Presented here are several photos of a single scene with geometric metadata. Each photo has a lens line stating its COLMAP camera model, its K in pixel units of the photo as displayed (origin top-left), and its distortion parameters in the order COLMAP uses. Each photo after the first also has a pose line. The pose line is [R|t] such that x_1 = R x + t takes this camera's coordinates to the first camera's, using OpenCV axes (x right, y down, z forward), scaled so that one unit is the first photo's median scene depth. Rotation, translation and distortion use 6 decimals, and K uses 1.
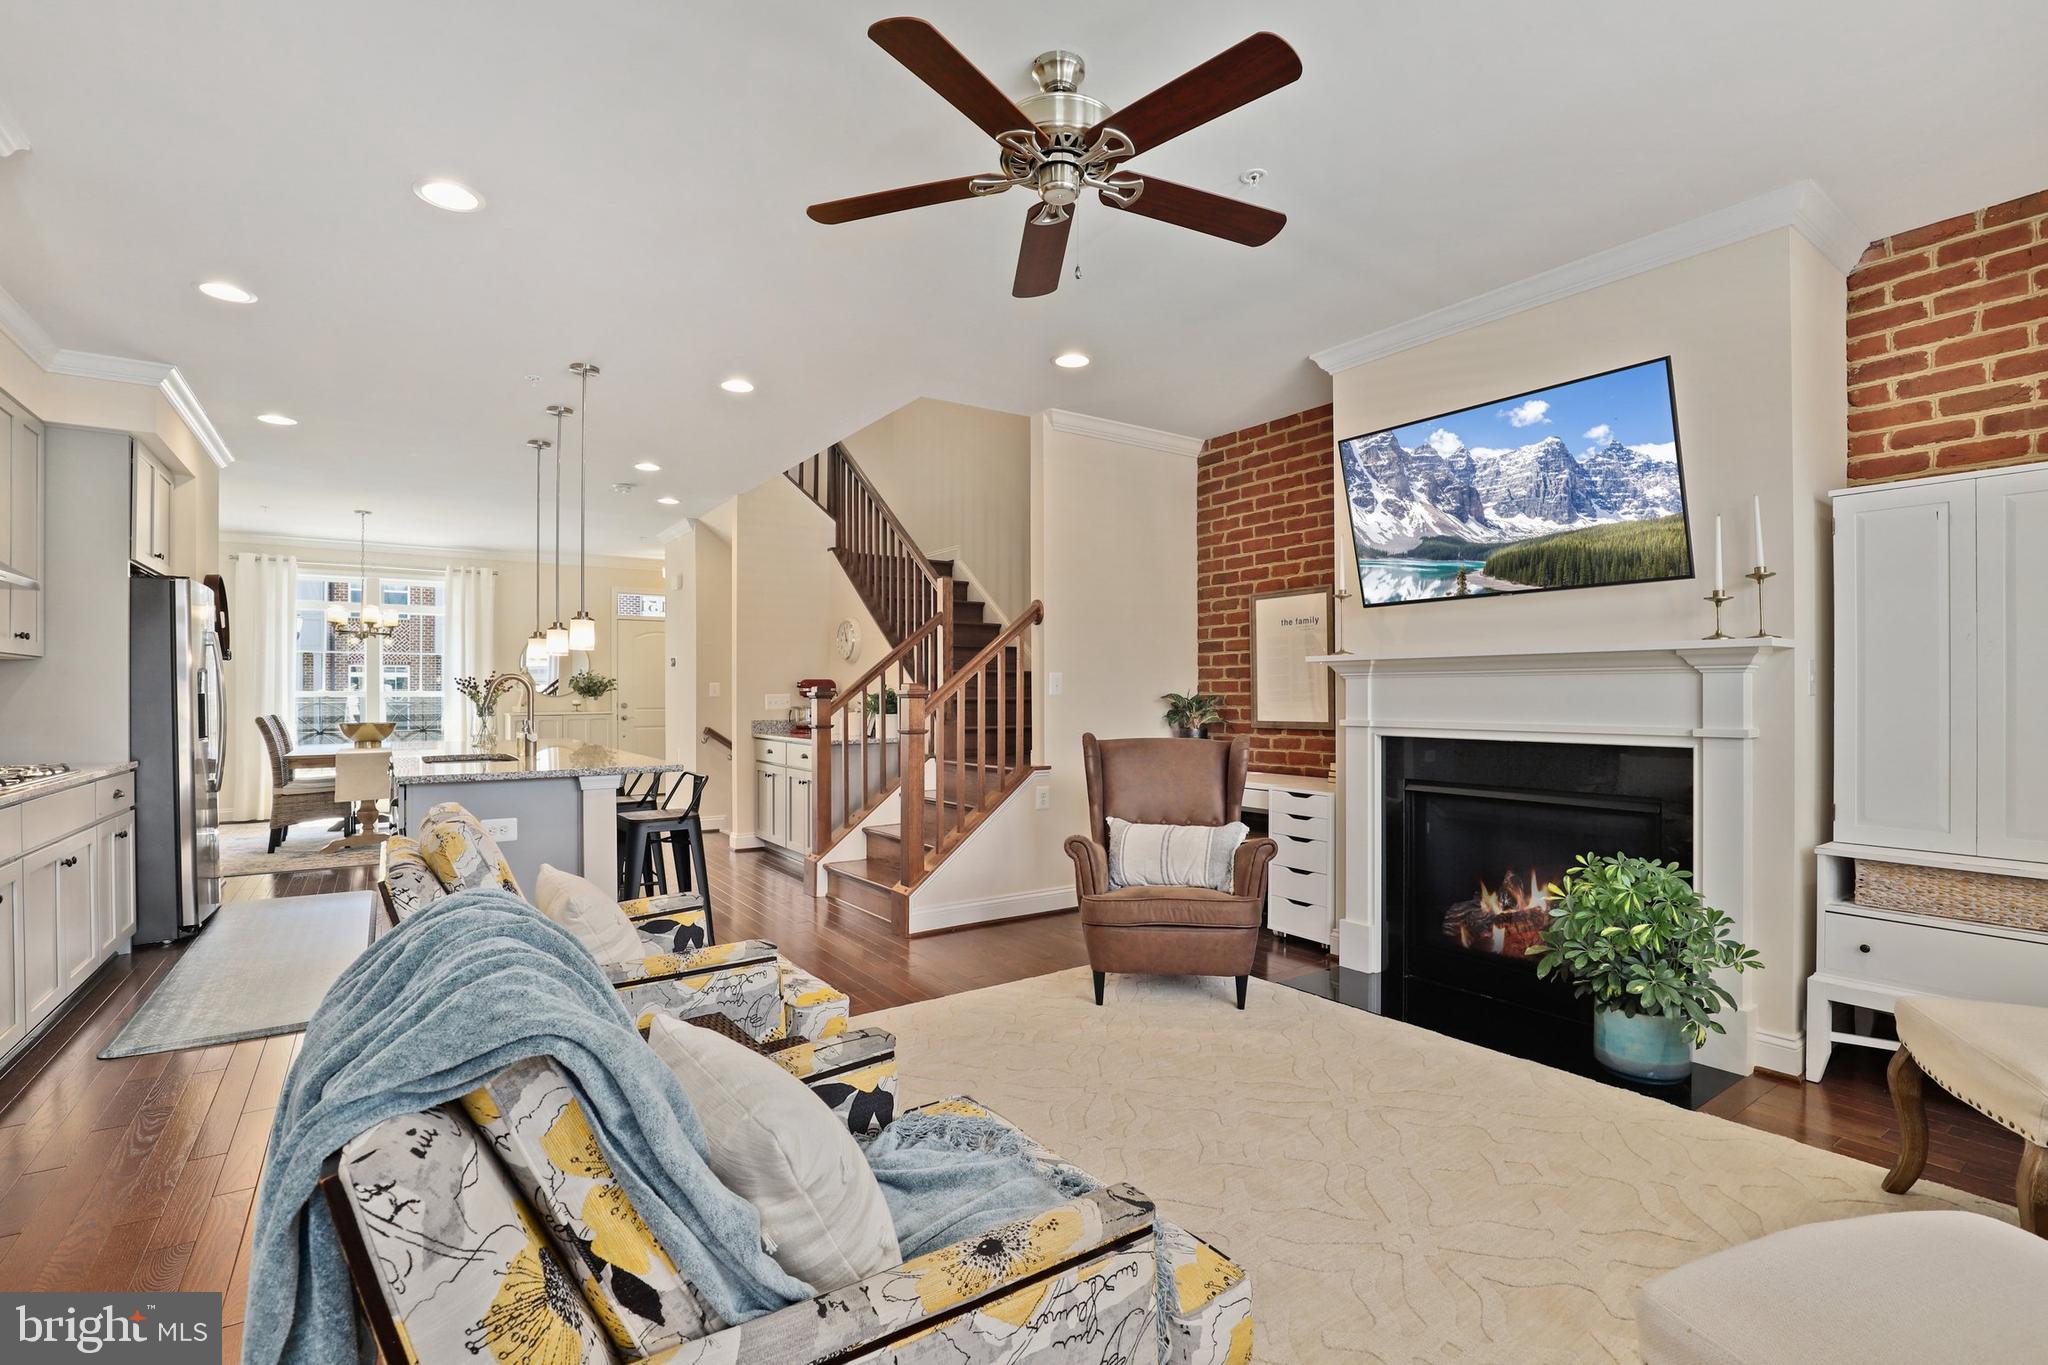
lens RADIAL K [[942.0, 0, 1031.4], [0, 942.0, 694.2], [0, 0, 1]] dist [-0.040855, 0.011544]
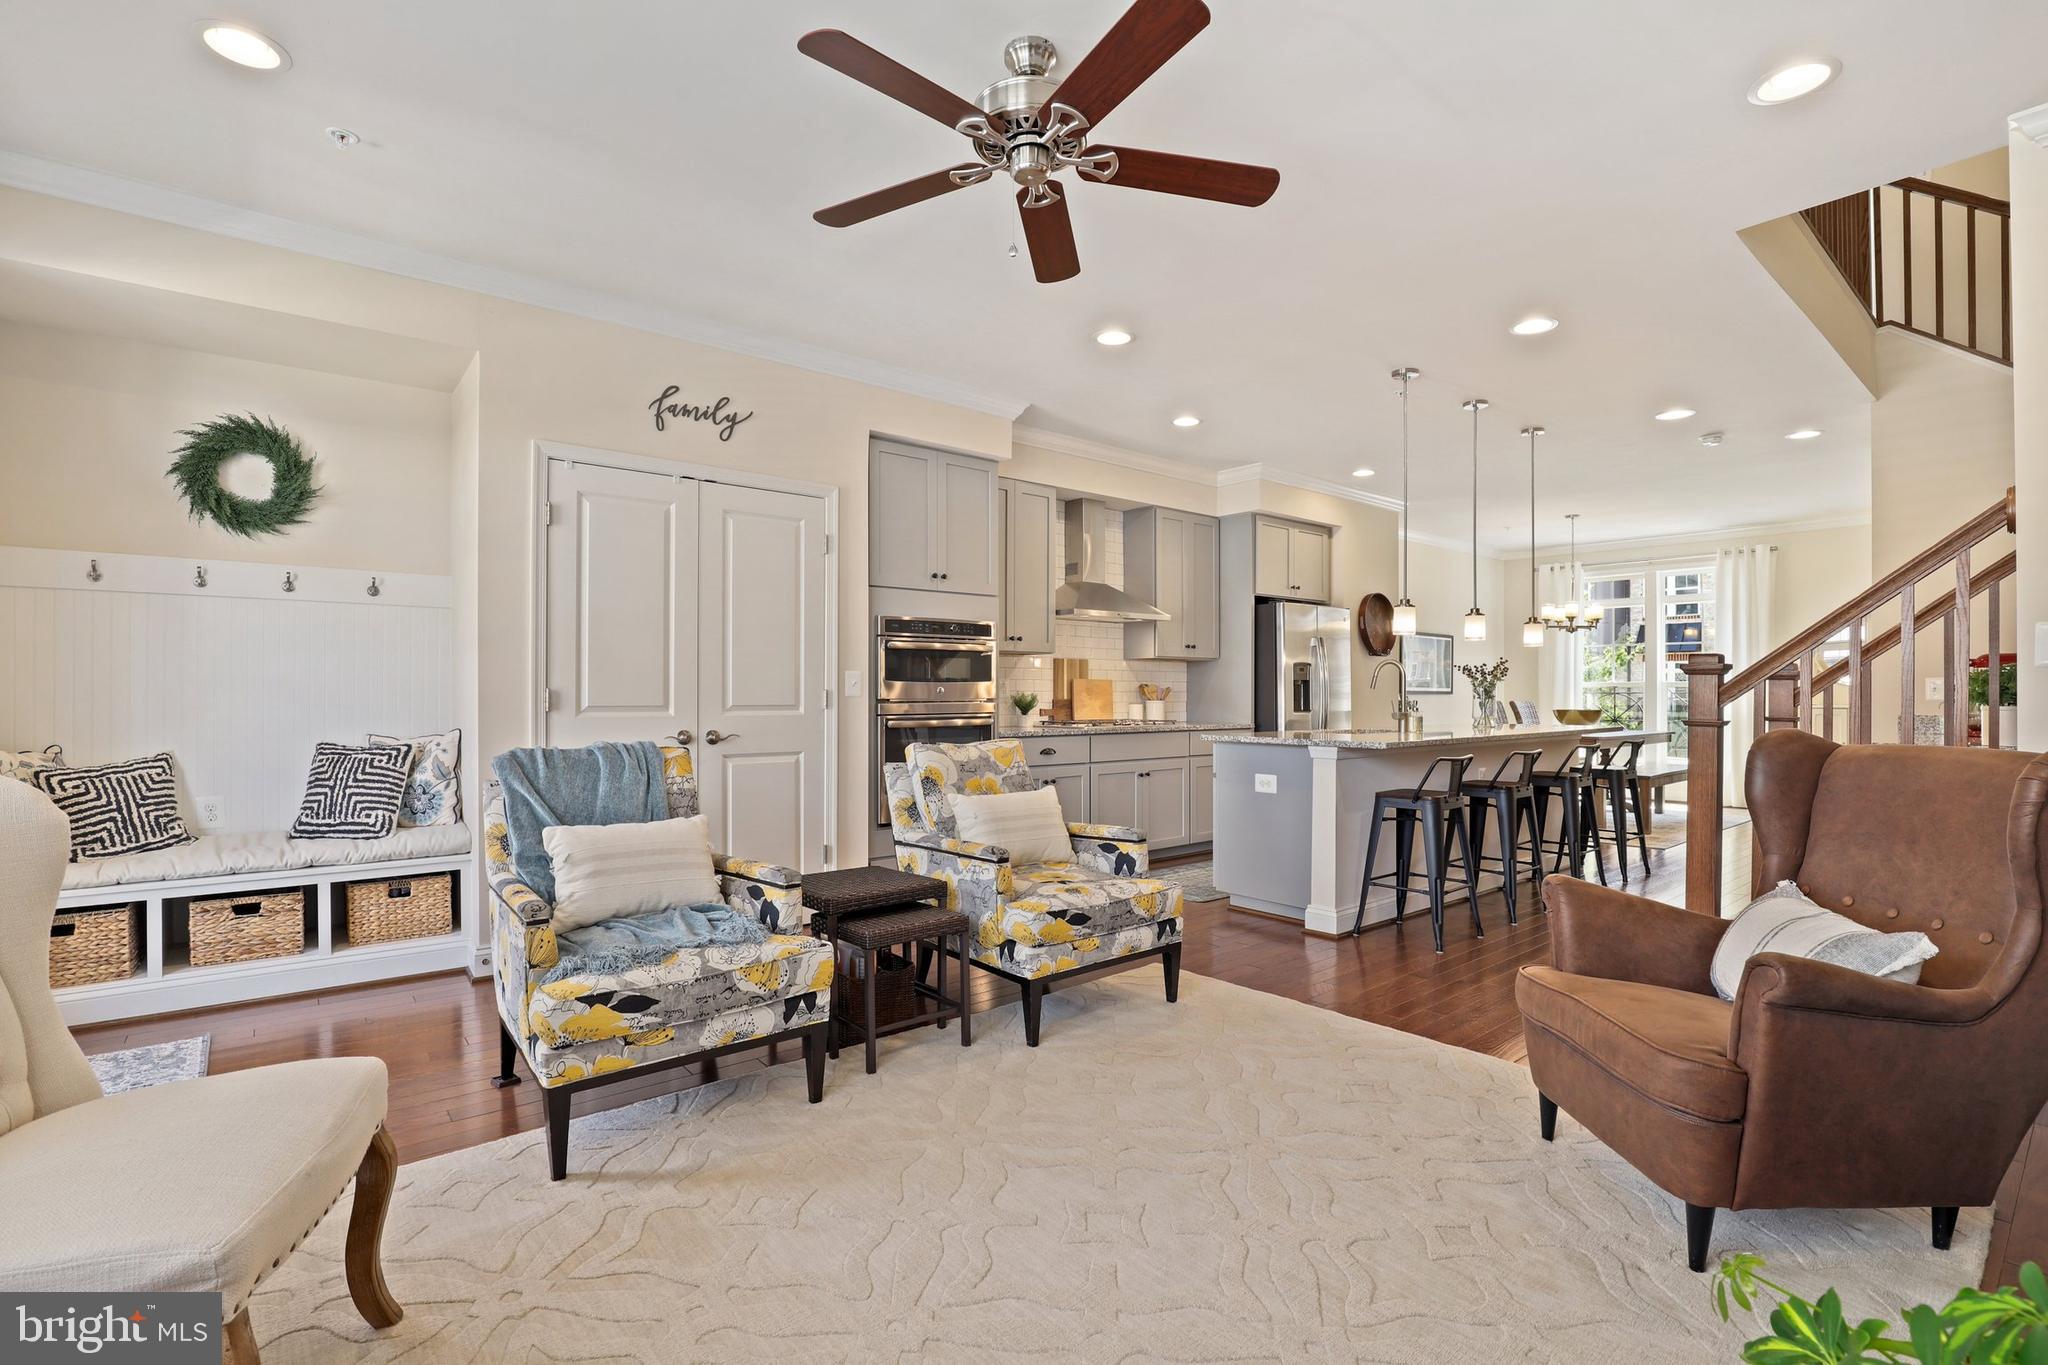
lens RADIAL K [[938.2, 0, 1027.9], [0, 938.2, 699.7], [0, 0, 1]] dist [-0.029577, 0.000057]
pose [[0.081733, 0.007679, -0.996625, 0.447093], [-0.000024, 0.999970, 0.007703, 0.015112], [0.996654, -0.000606, 0.081730, 0.384226]]
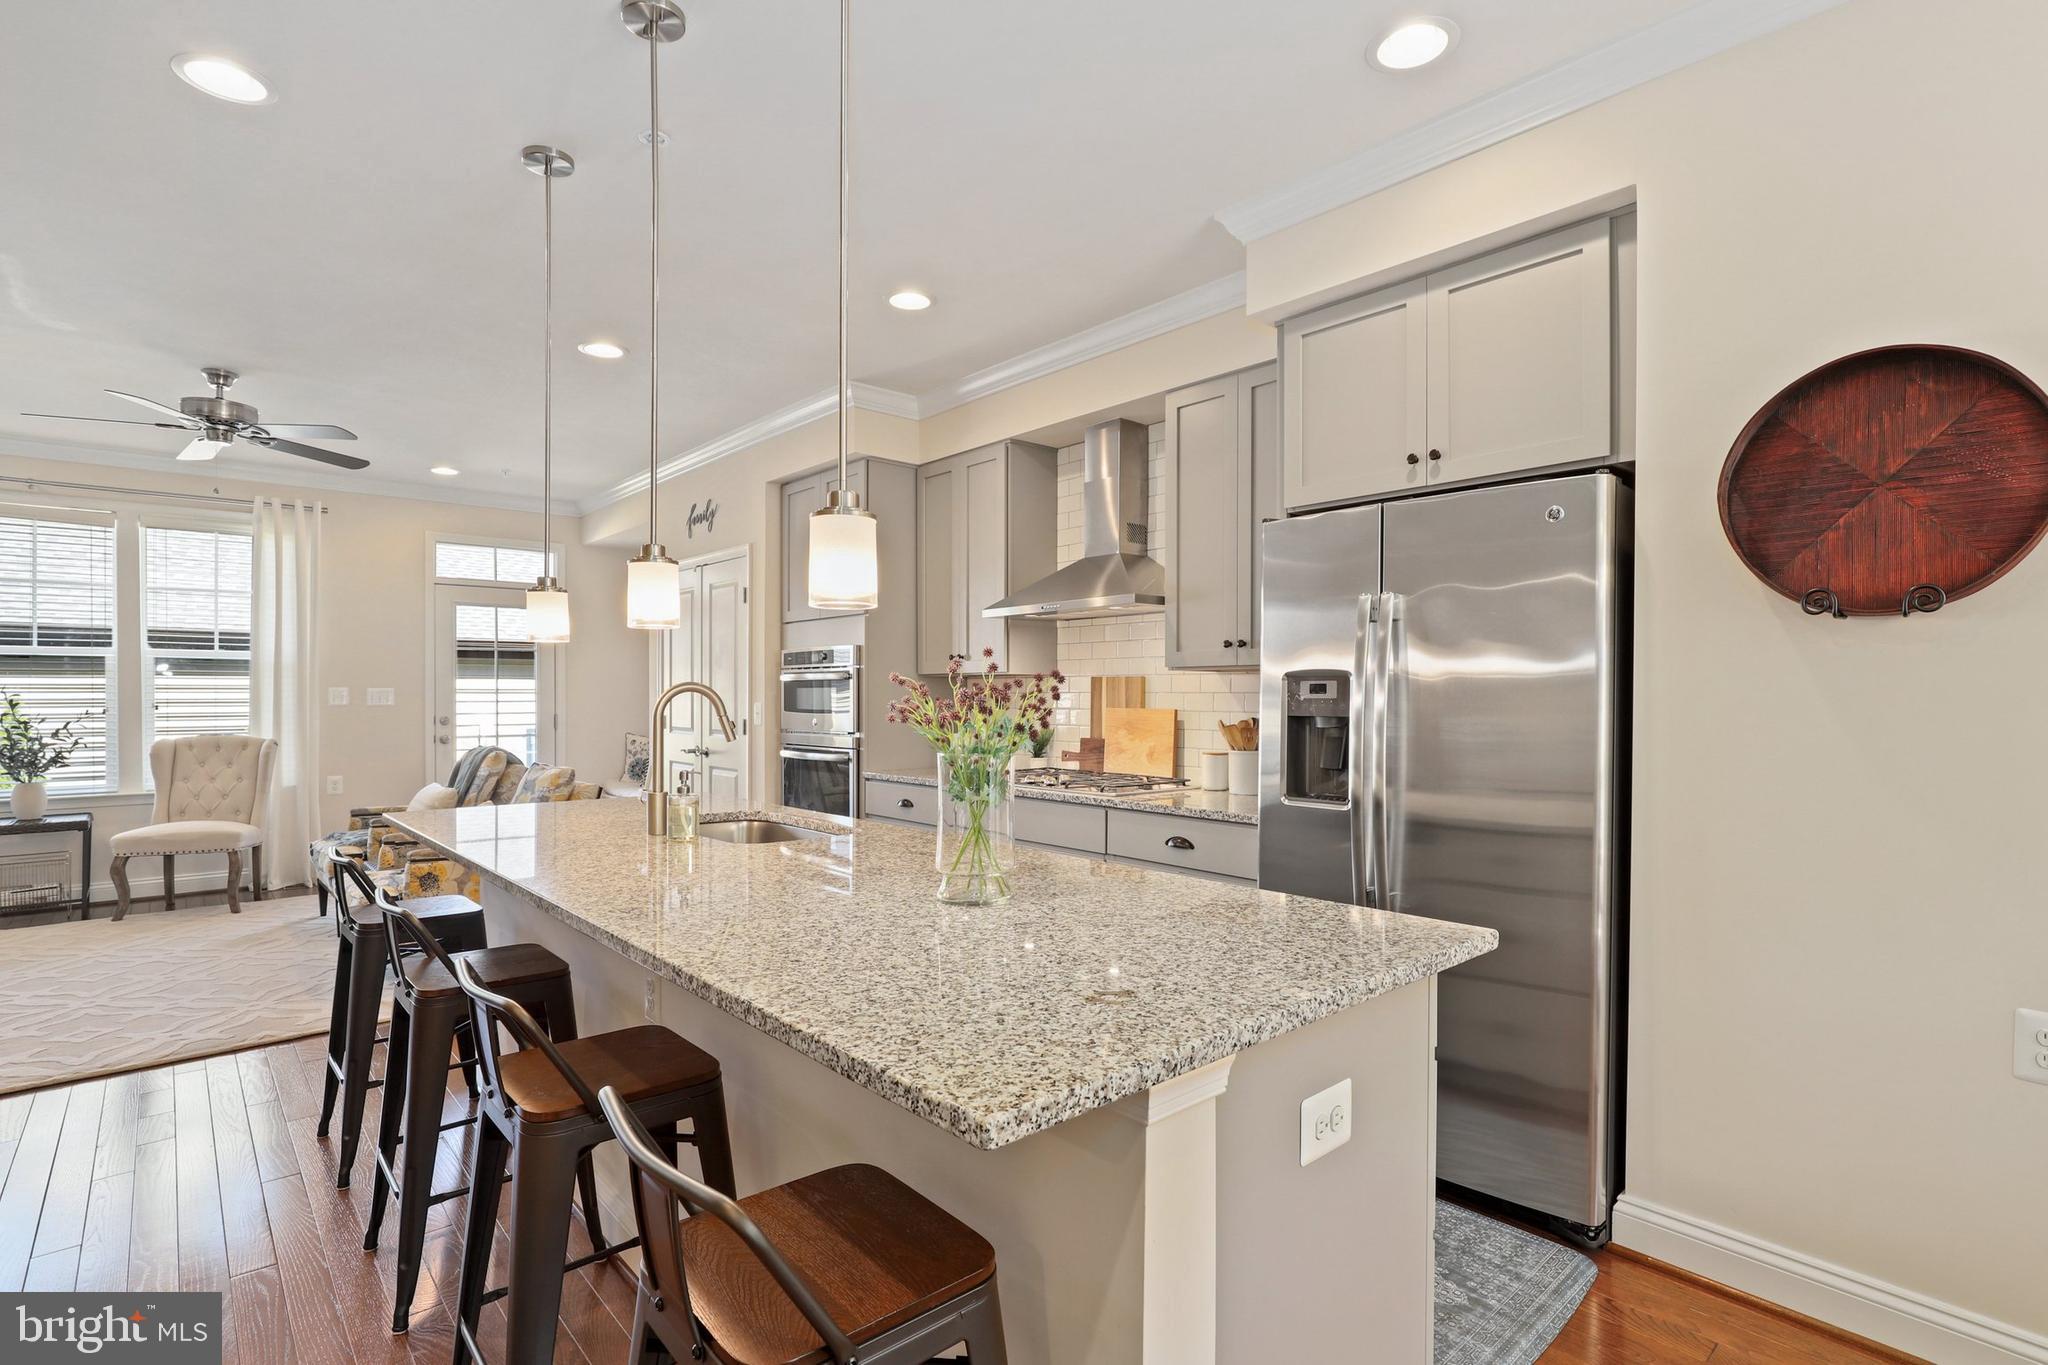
lens RADIAL K [[979.4, 0, 1035.3], [0, 979.4, 692.2], [0, 0, 1]] dist [-0.001923, -0.000187]
pose [[-0.992276, 0.000485, -0.124050, -0.568286], [0.000789, 0.999997, -0.002403, -0.012634], [0.124049, -0.002482, -0.992273, 1.321475]]
